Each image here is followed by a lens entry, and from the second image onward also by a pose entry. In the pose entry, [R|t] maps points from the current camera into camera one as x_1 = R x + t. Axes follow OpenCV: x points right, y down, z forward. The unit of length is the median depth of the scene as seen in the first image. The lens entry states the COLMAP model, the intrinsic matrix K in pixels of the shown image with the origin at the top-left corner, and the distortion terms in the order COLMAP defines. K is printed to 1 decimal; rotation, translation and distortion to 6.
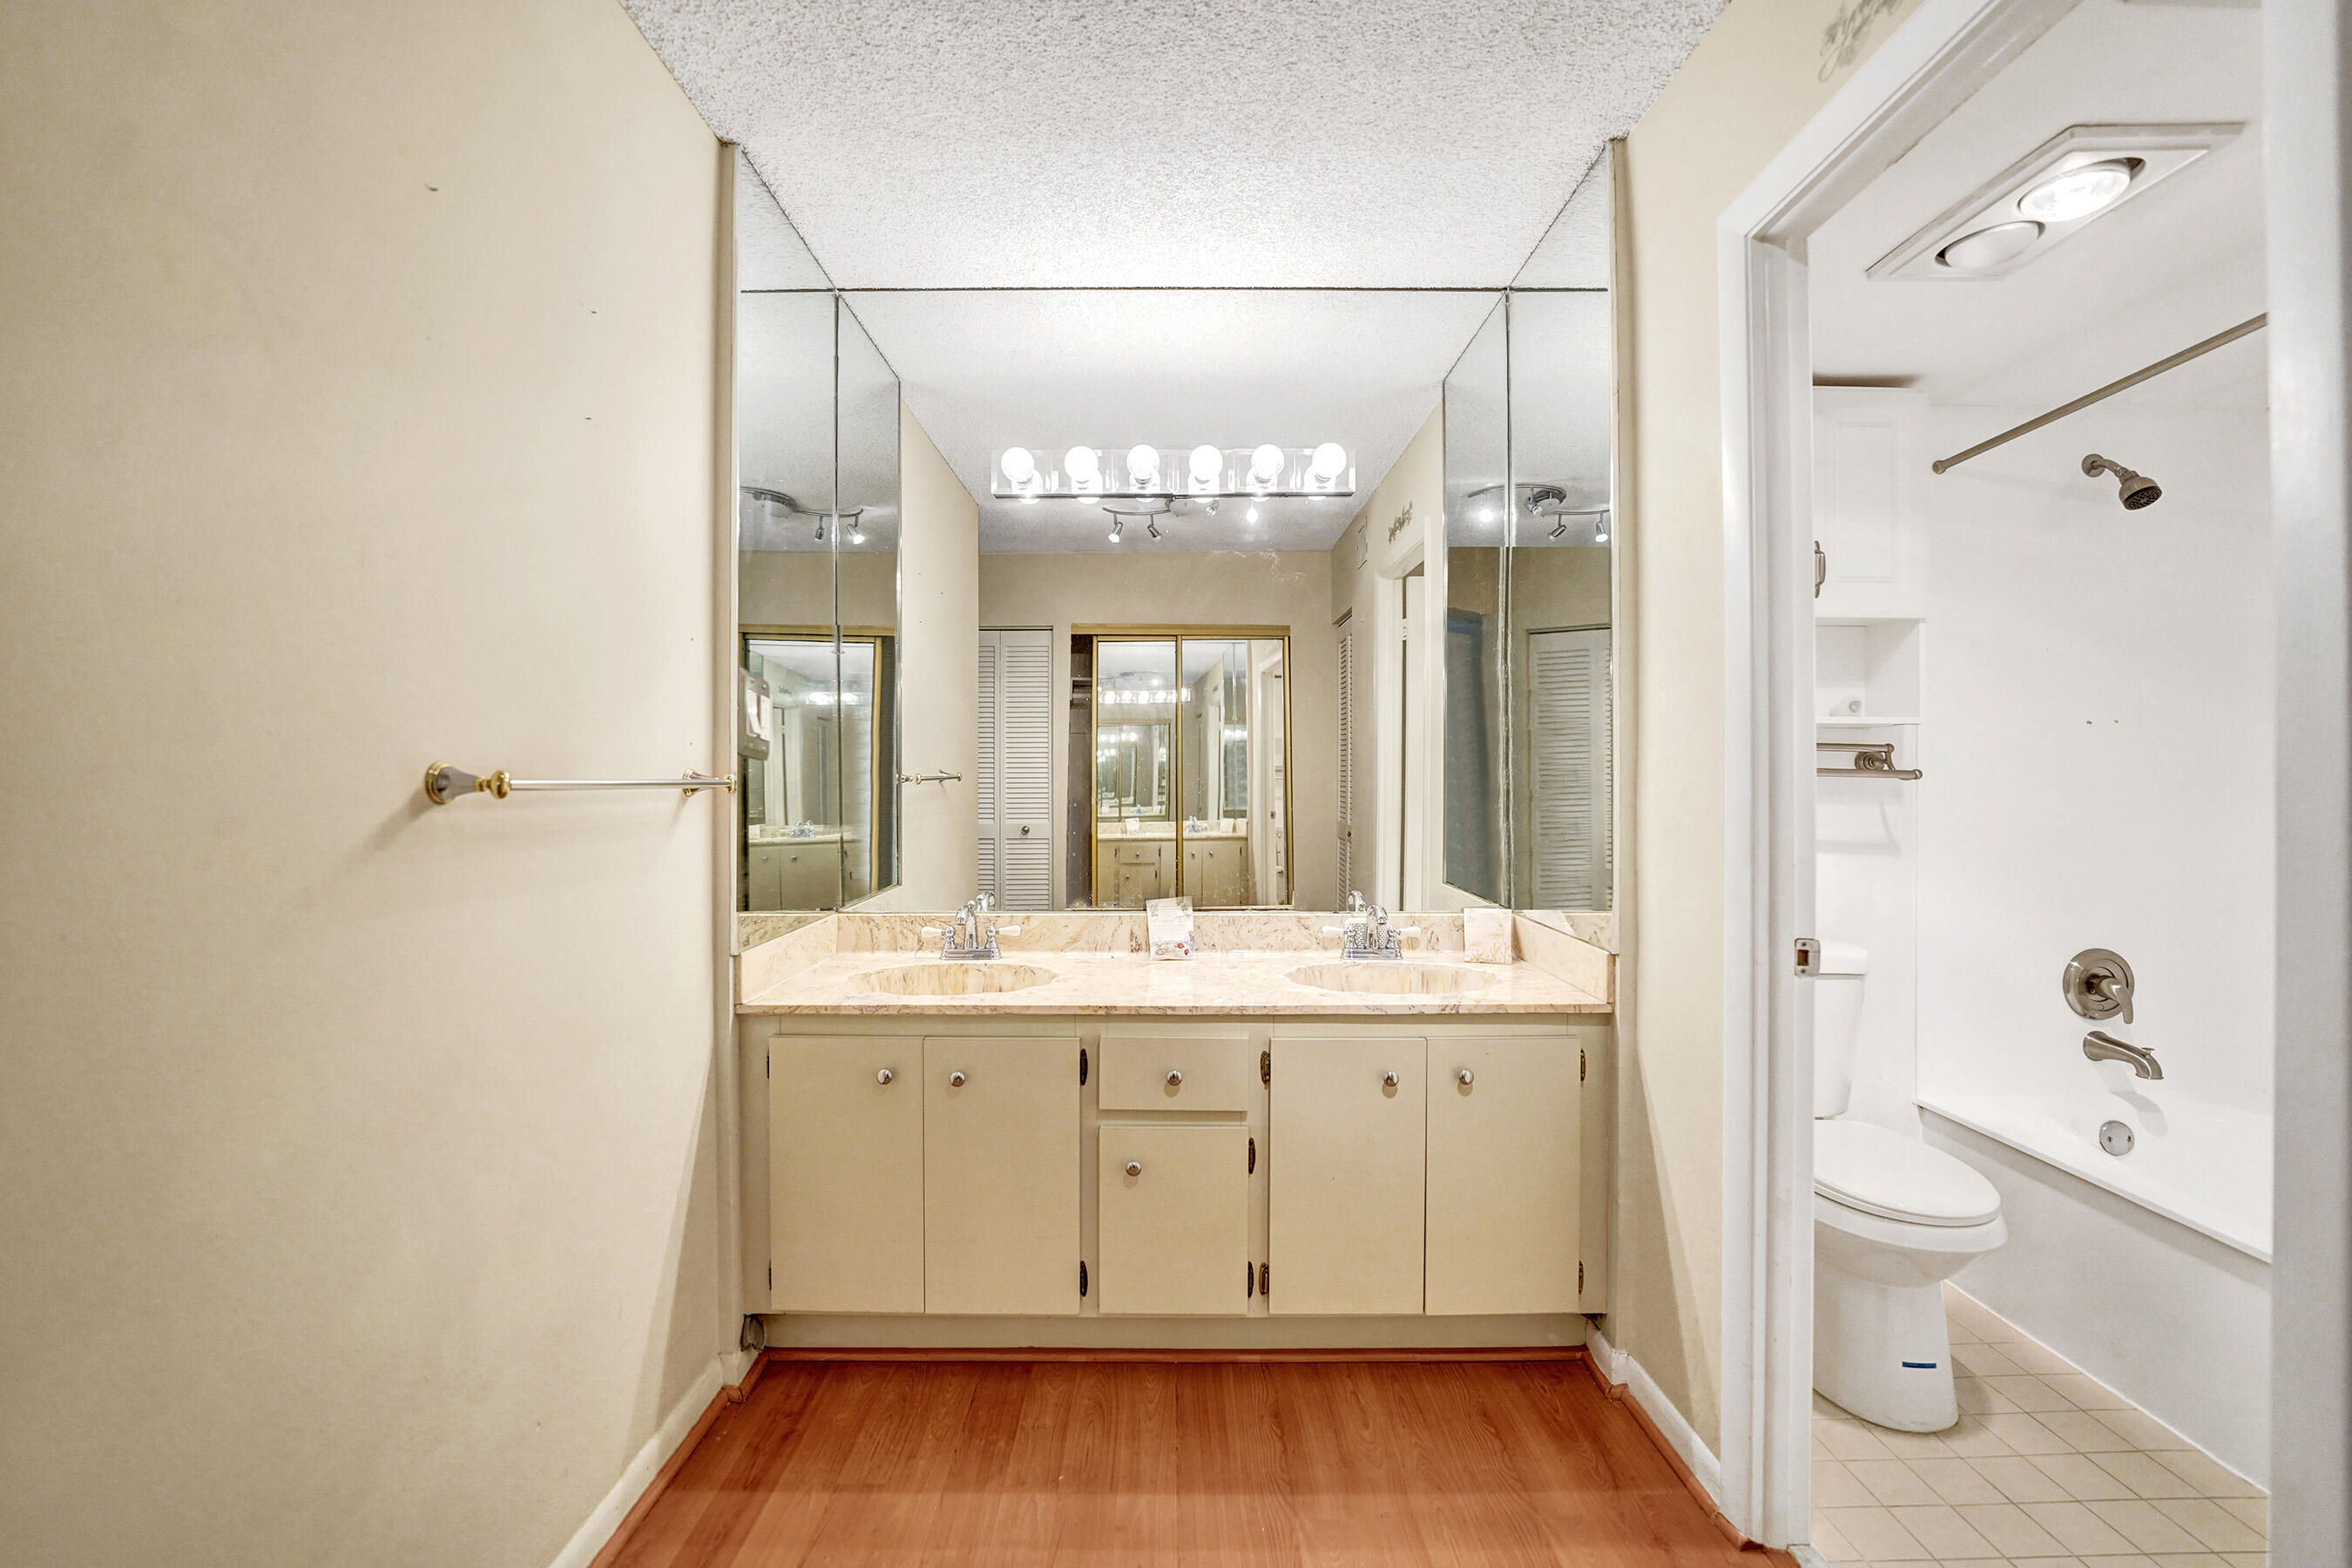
lens RADIAL K [[972.4, 0, 1165.0], [0, 972.4, 780.4], [0, 0, 1]] dist [-0.027256, 0.000666]
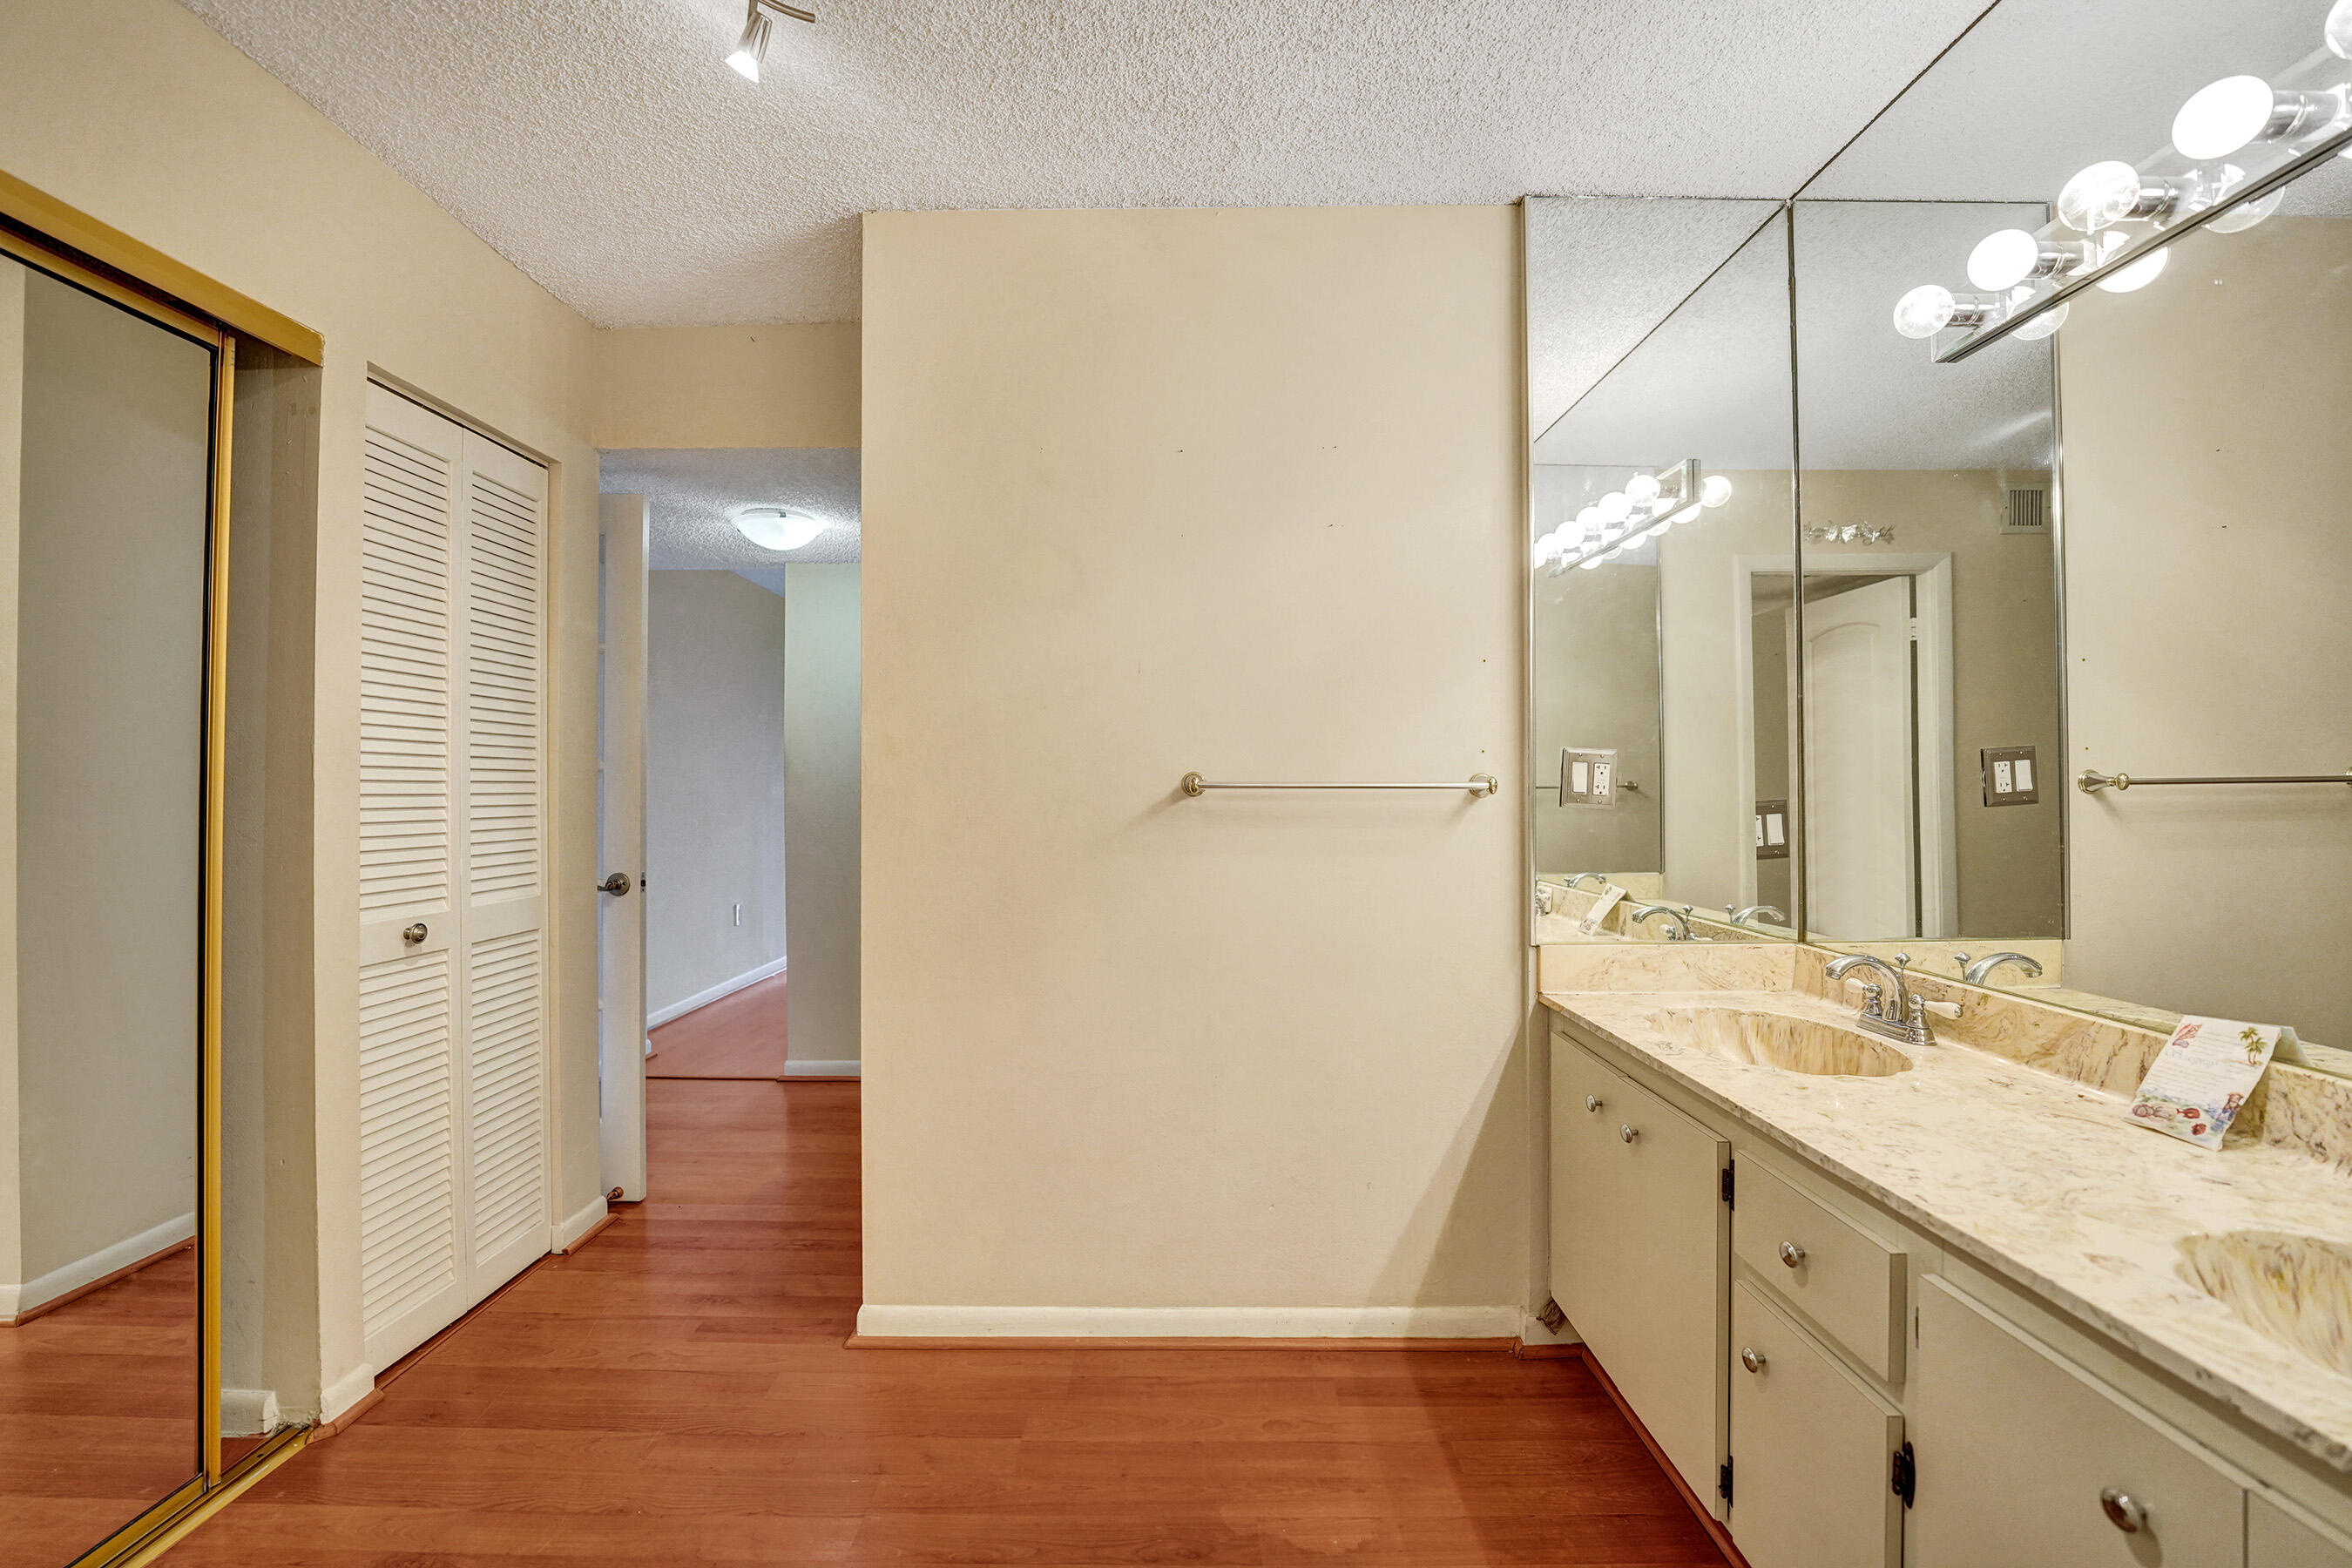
lens RADIAL K [[972.4, 0, 1165.0], [0, 972.4, 780.4], [0, 0, 1]] dist [-0.027256, 0.000666]
pose [[-0.017338, -0.005778, -0.999833, 0.644886], [-0.001252, 0.999983, -0.005757, 0.004021], [0.999849, 0.001152, -0.017345, 0.613127]]
